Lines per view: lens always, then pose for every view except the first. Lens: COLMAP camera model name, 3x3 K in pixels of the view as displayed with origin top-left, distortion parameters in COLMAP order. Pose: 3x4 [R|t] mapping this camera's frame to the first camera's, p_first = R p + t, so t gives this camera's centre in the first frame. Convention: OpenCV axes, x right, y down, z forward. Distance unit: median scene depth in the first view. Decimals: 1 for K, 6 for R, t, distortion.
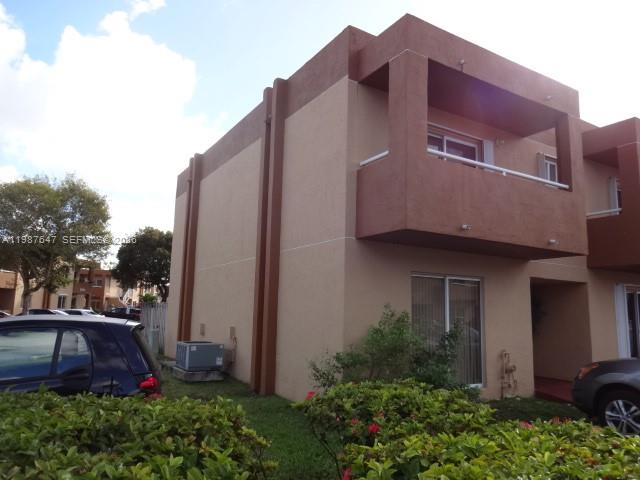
lens RADIAL K [[472.0, 0, 320.0], [0, 472.0, 240.0], [0, 0, 1]] dist [-0.001680, -0.005496]
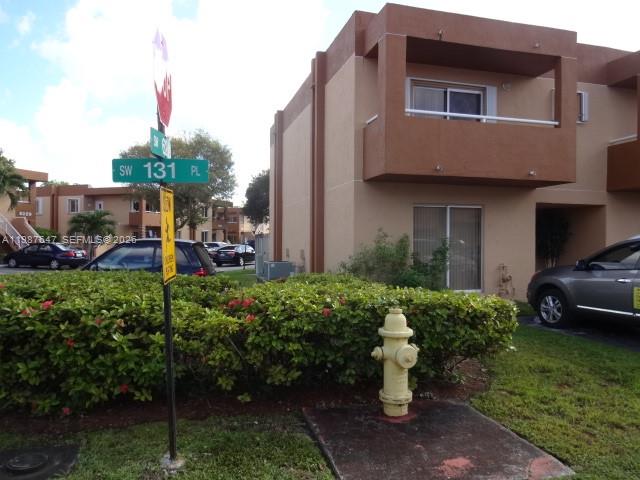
lens RADIAL K [[472.0, 0, 320.0], [0, 472.0, 240.0], [0, 0, 1]] dist [-0.001680, -0.005496]
pose [[0.961476, -0.020534, -0.274119, 0.262797], [0.059881, 0.988904, 0.135953, -0.021356], [0.268286, -0.147130, 0.952037, -0.274086]]
